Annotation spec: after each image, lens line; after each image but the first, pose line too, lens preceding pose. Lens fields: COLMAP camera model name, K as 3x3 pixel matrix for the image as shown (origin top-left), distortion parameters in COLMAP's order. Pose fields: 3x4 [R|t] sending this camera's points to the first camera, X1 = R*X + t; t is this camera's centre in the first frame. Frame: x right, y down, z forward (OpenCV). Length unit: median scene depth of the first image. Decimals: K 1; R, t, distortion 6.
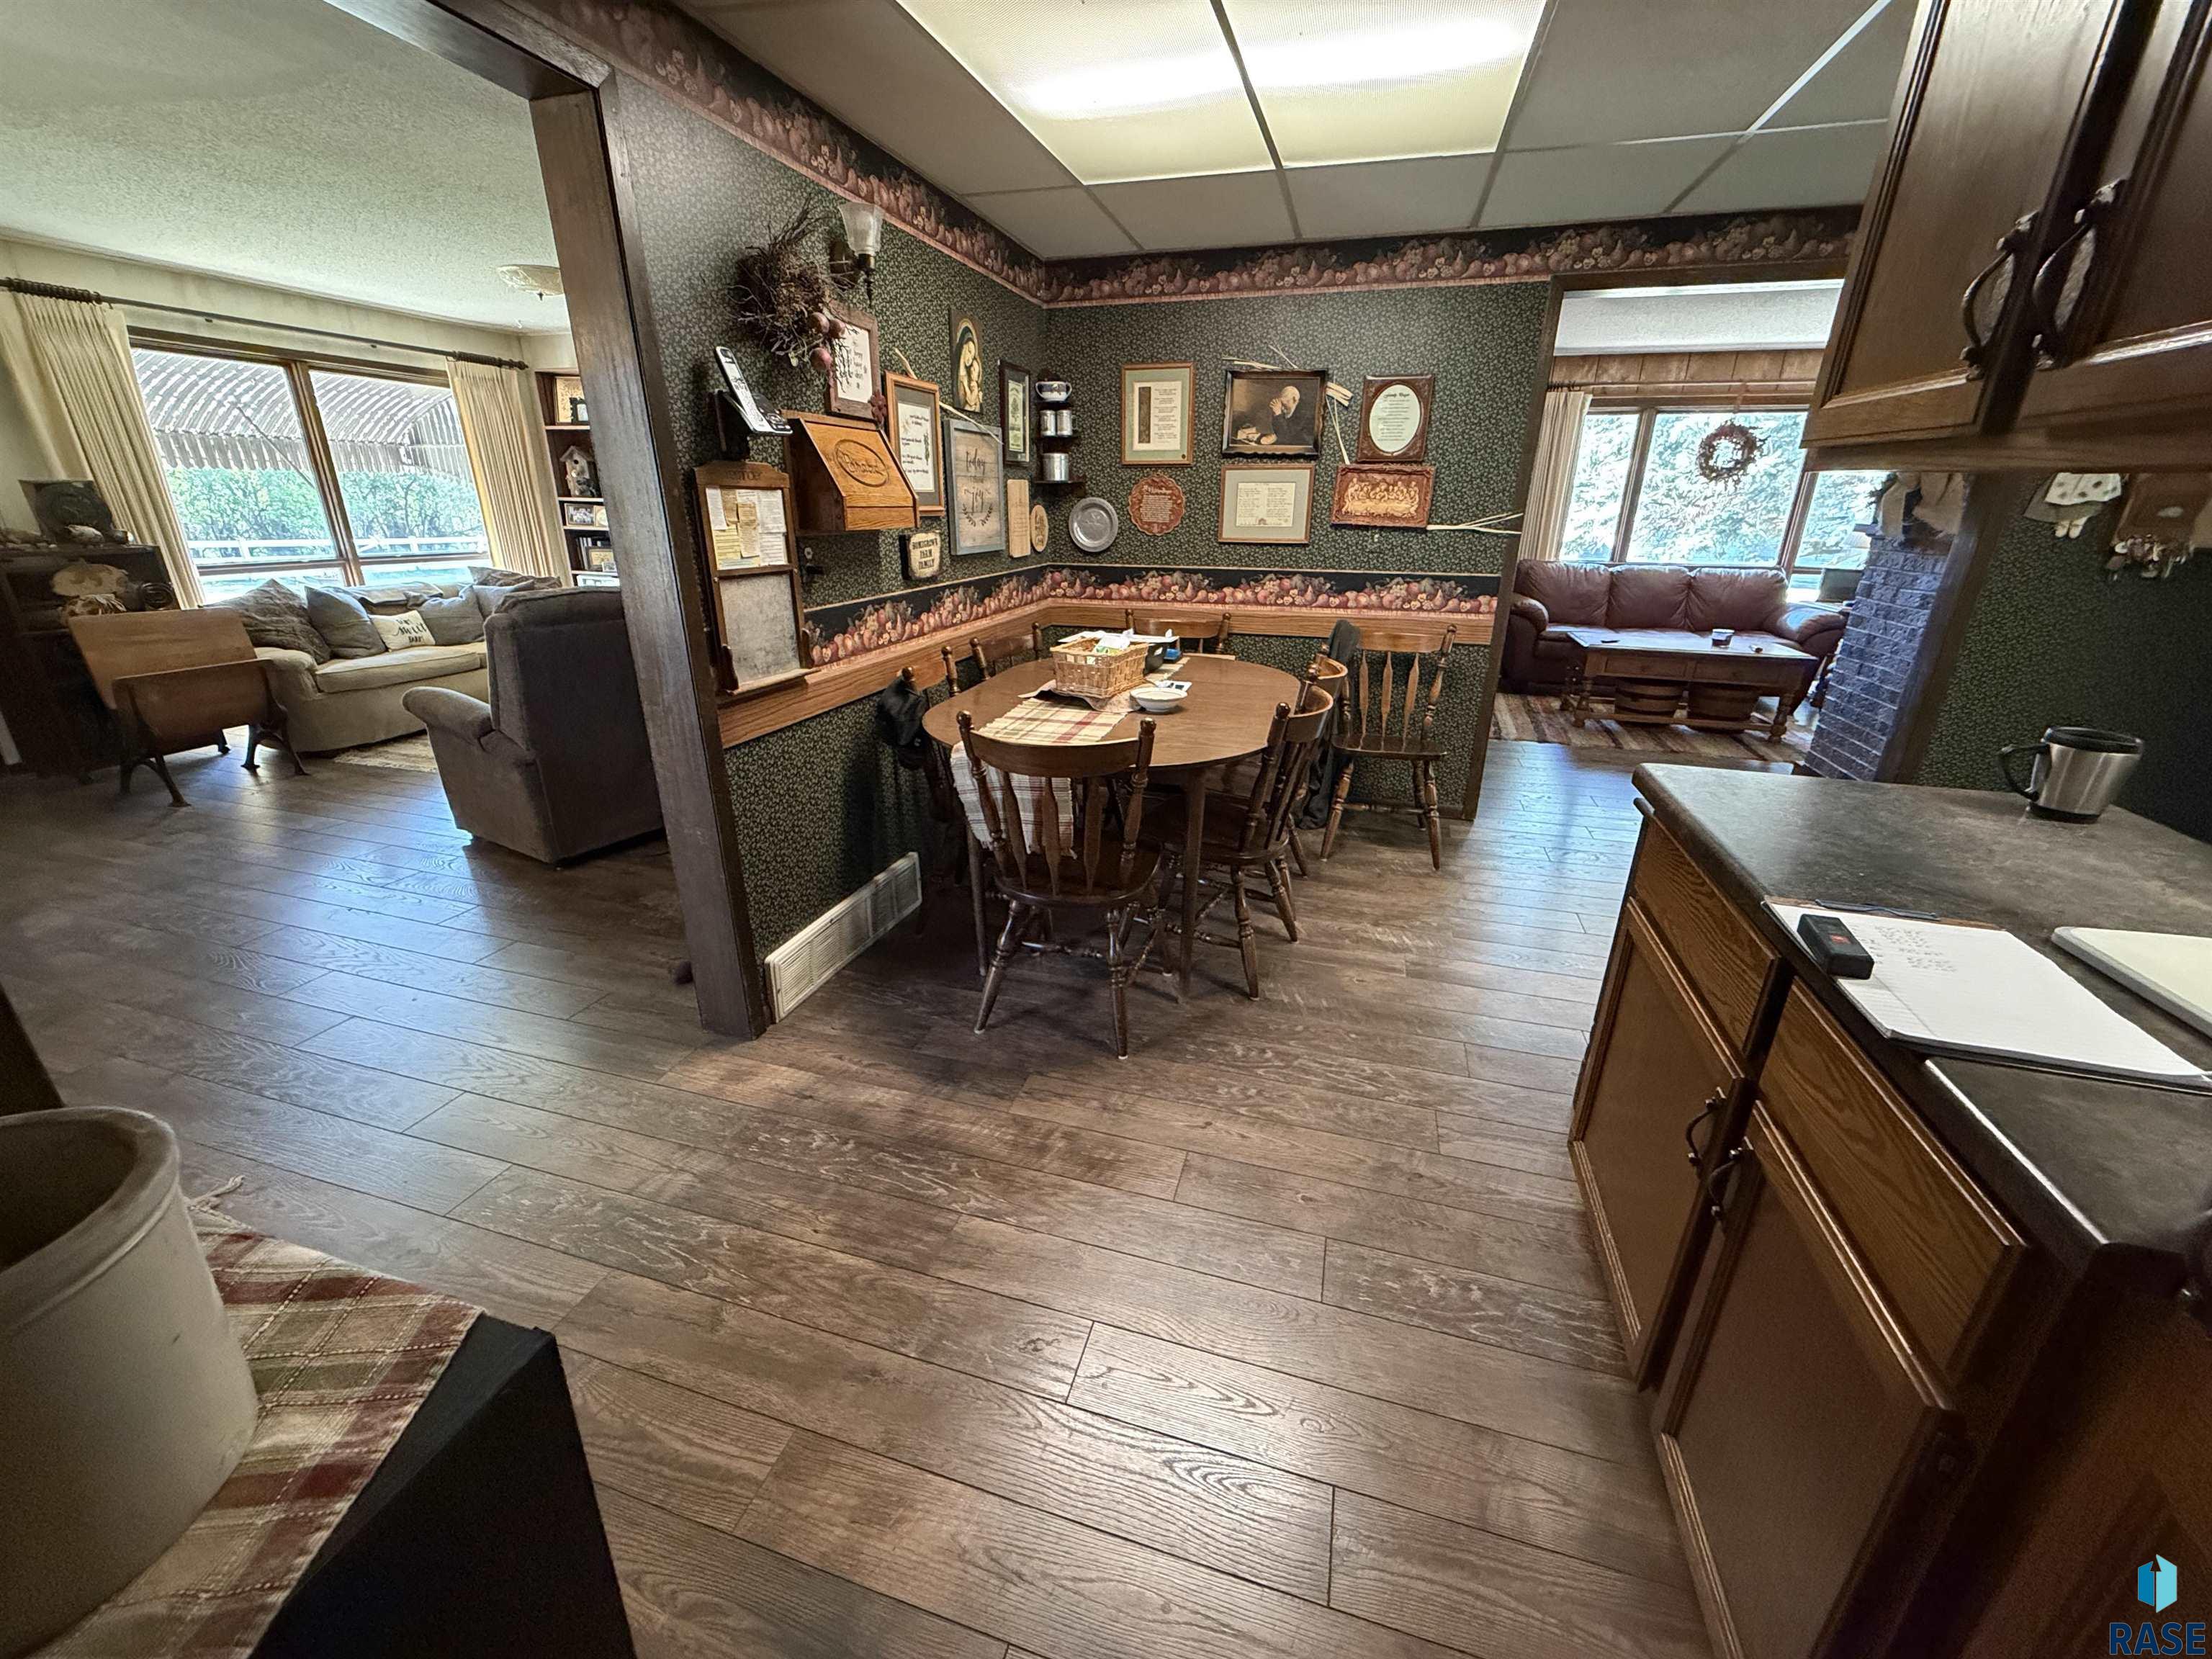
lens RADIAL K [[879.1, 0, 1098.7], [0, 879.1, 826.8], [0, 0, 1]] dist [0.002396, 0.000239]
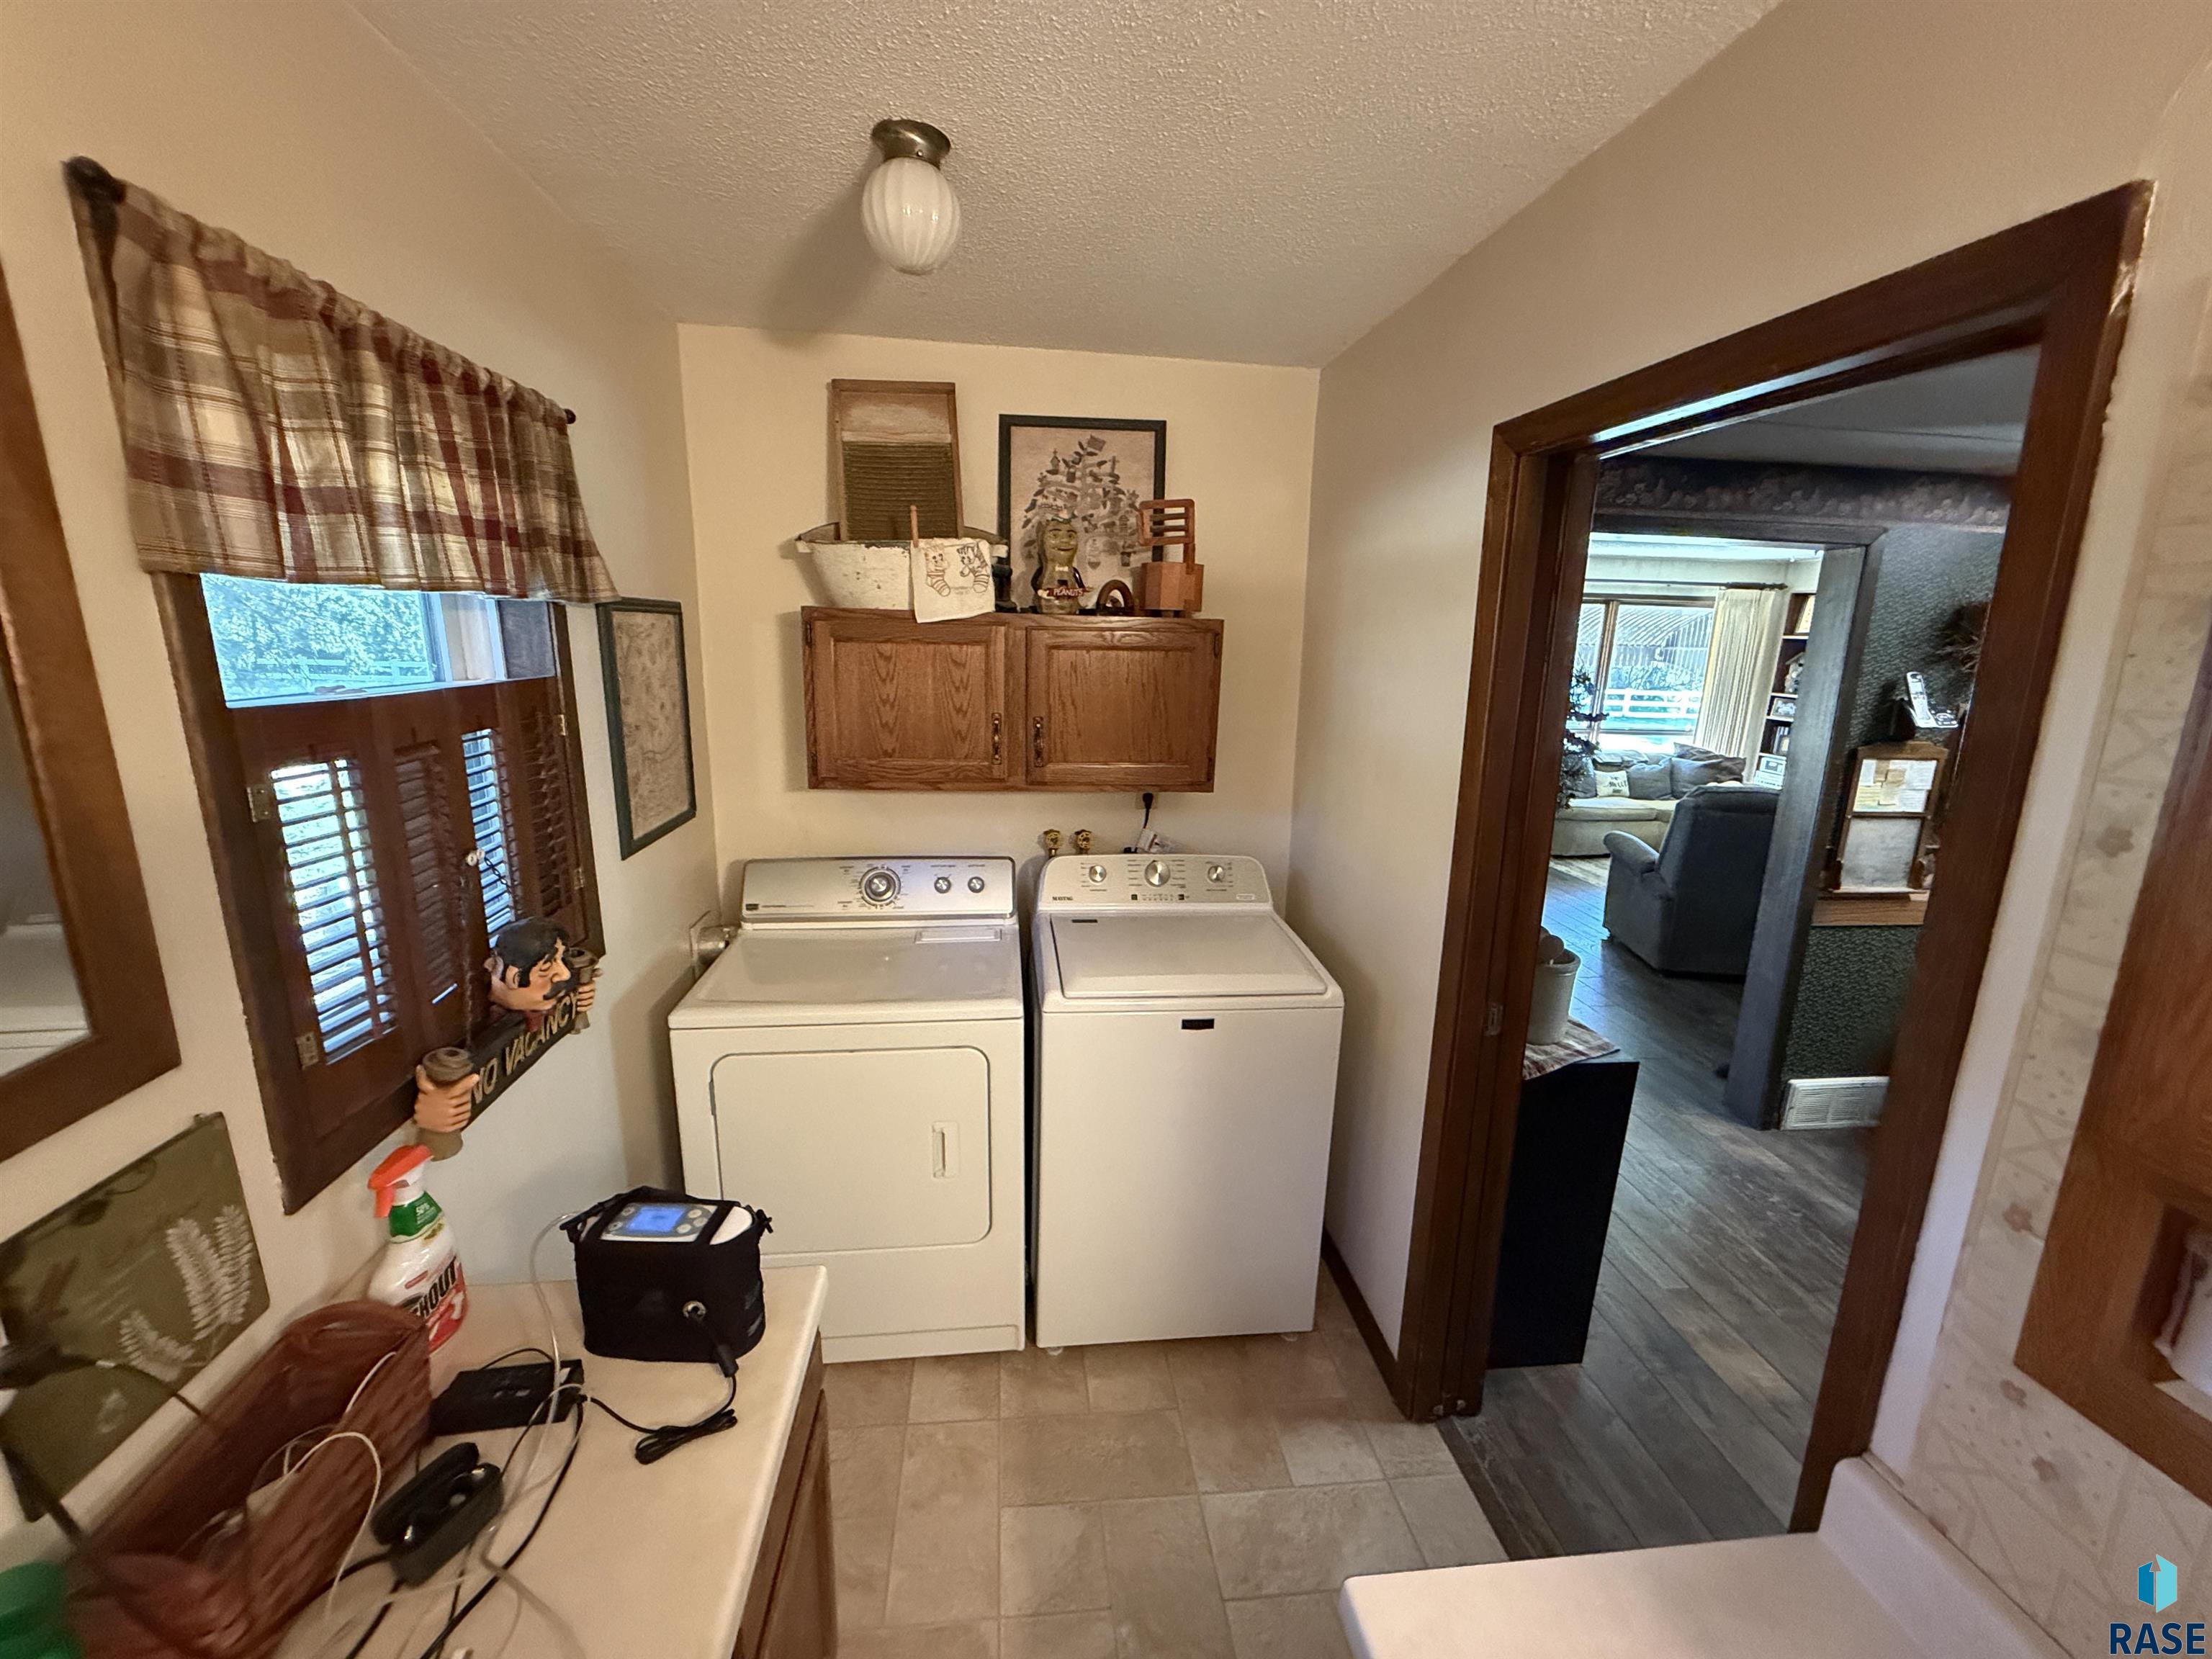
lens RADIAL K [[879.1, 0, 1098.7], [0, 879.1, 826.8], [0, 0, 1]] dist [0.002396, 0.000239]
pose [[0.387839, 0.201447, -0.899444, 0.220946], [-0.339894, 0.938311, 0.063590, 0.037130], [0.856769, 0.281054, 0.432384, -0.385201]]
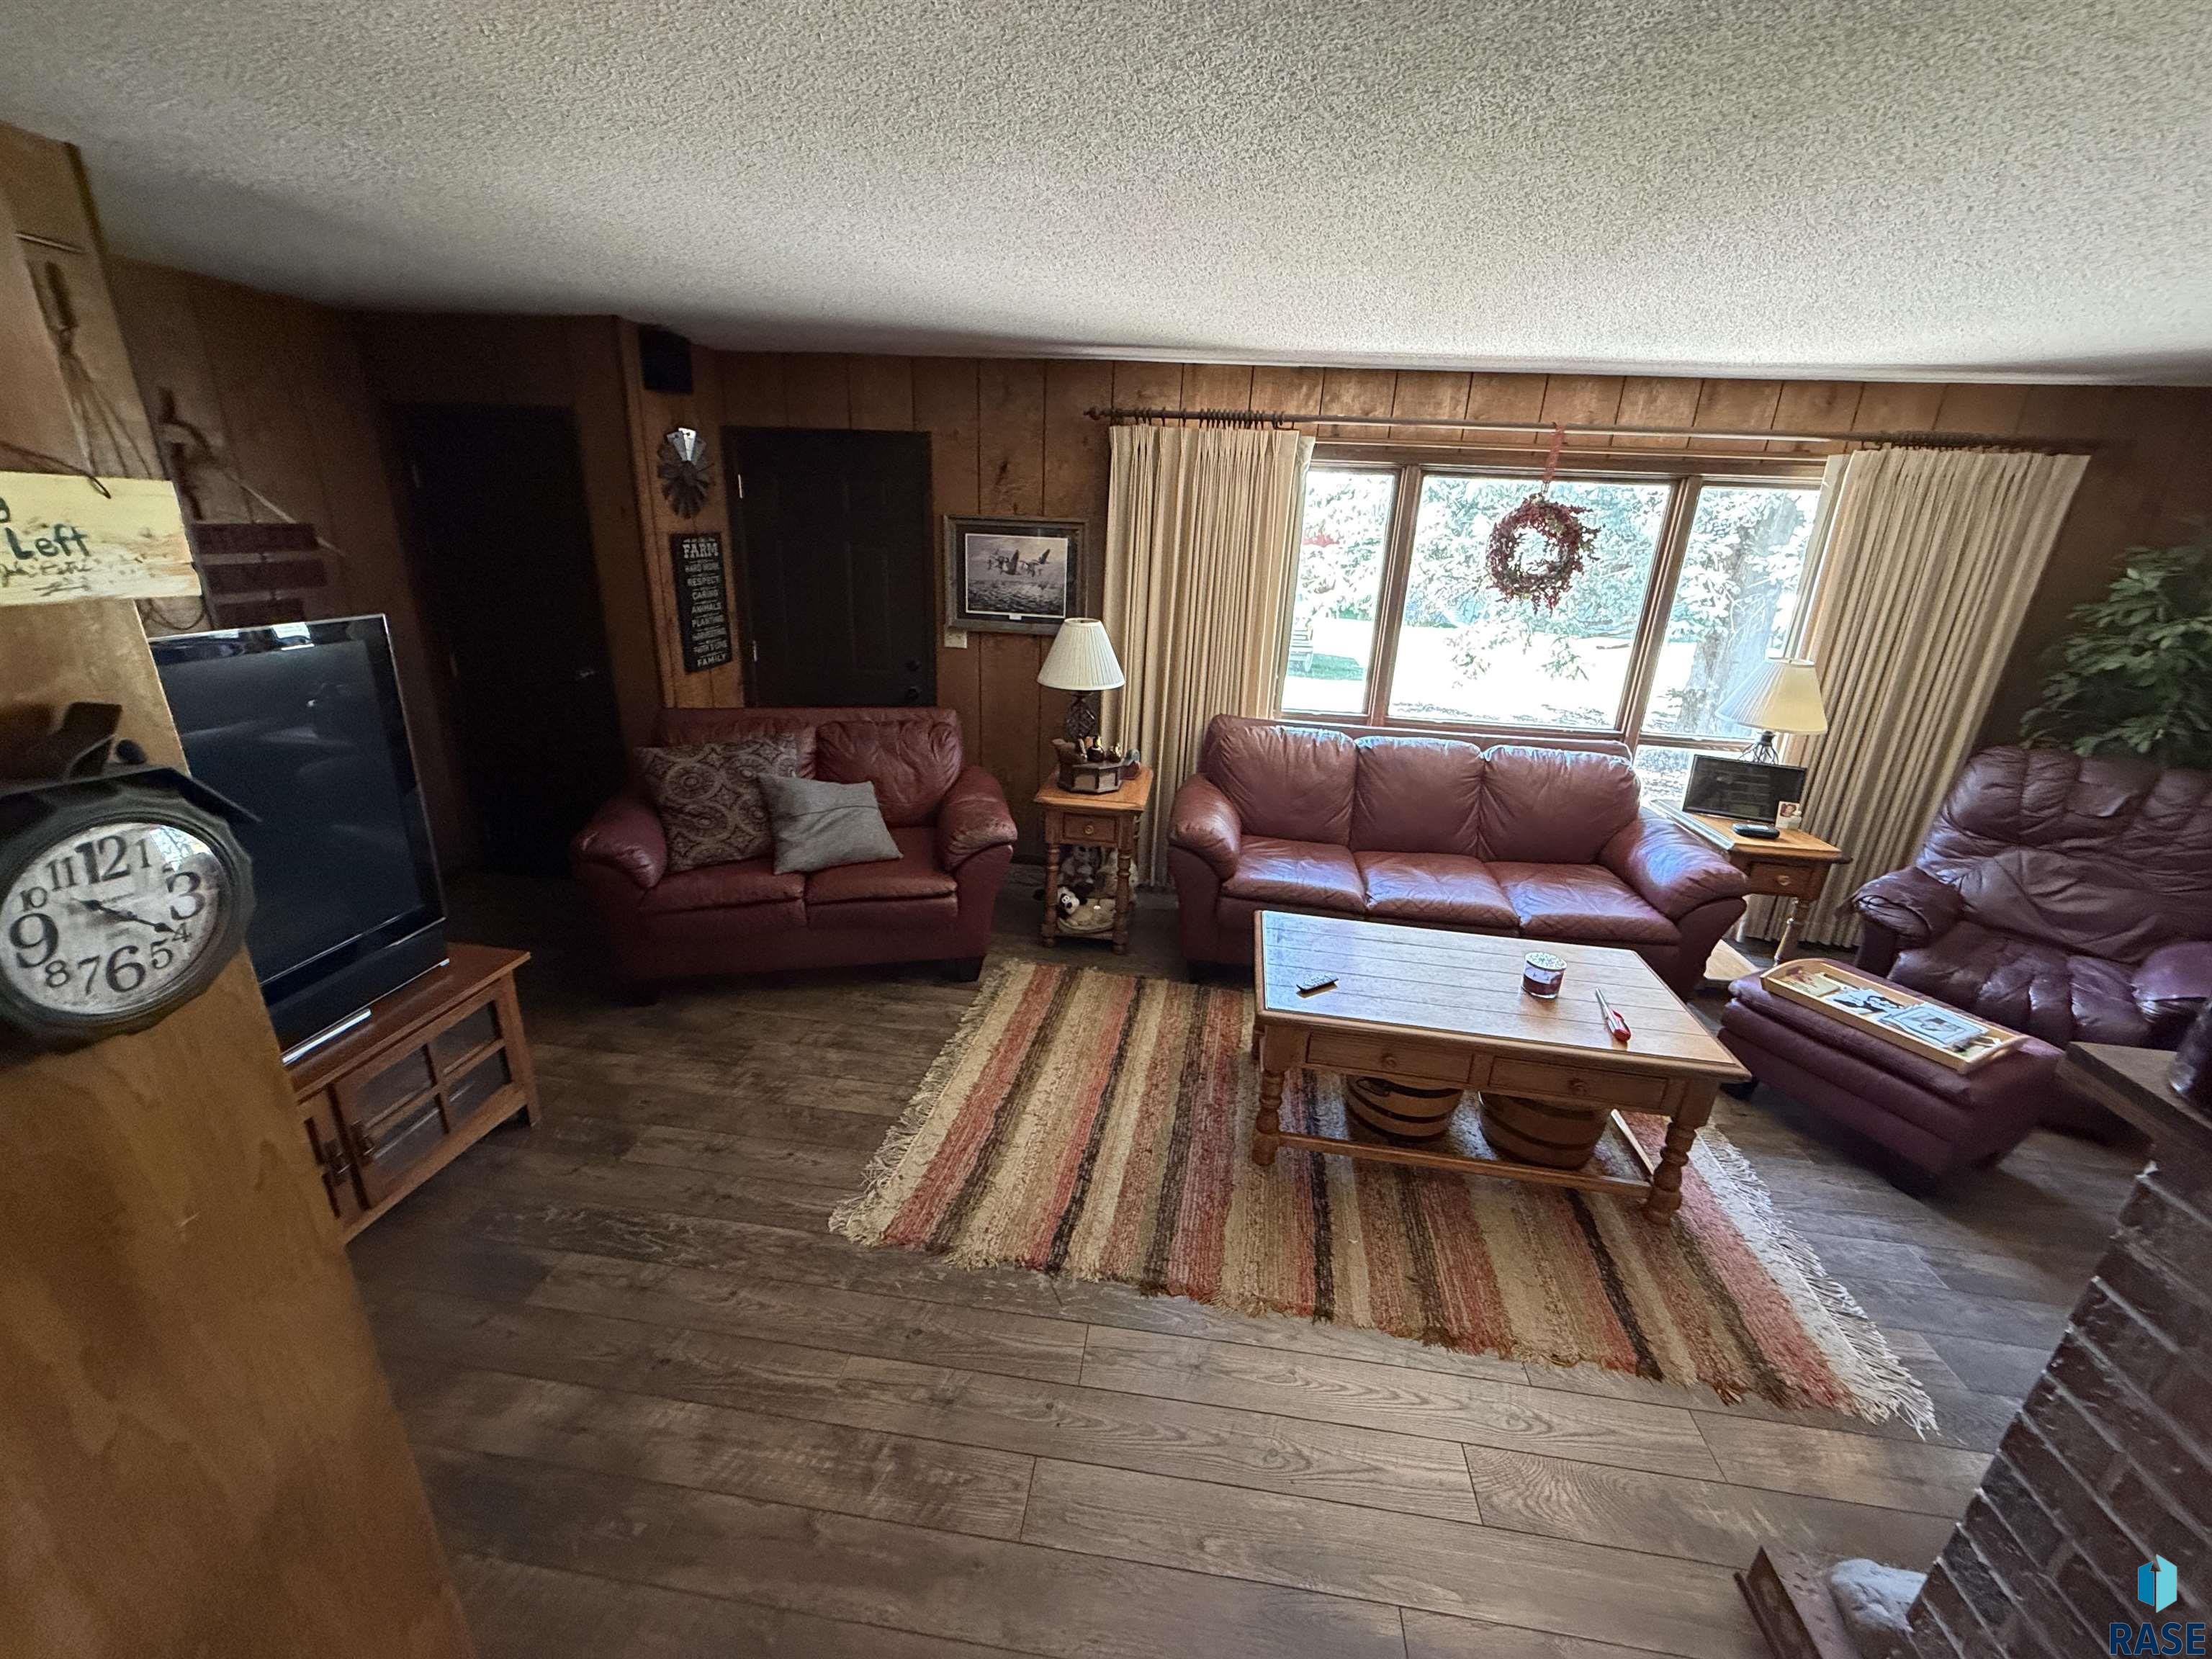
lens RADIAL K [[879.1, 0, 1098.7], [0, 879.1, 826.8], [0, 0, 1]] dist [0.002396, 0.000239]
pose [[0.987582, -0.019090, 0.155938, 0.626843], [0.022339, 0.999568, -0.019106, -0.442431], [-0.155506, 0.022352, 0.987582, 0.890493]]
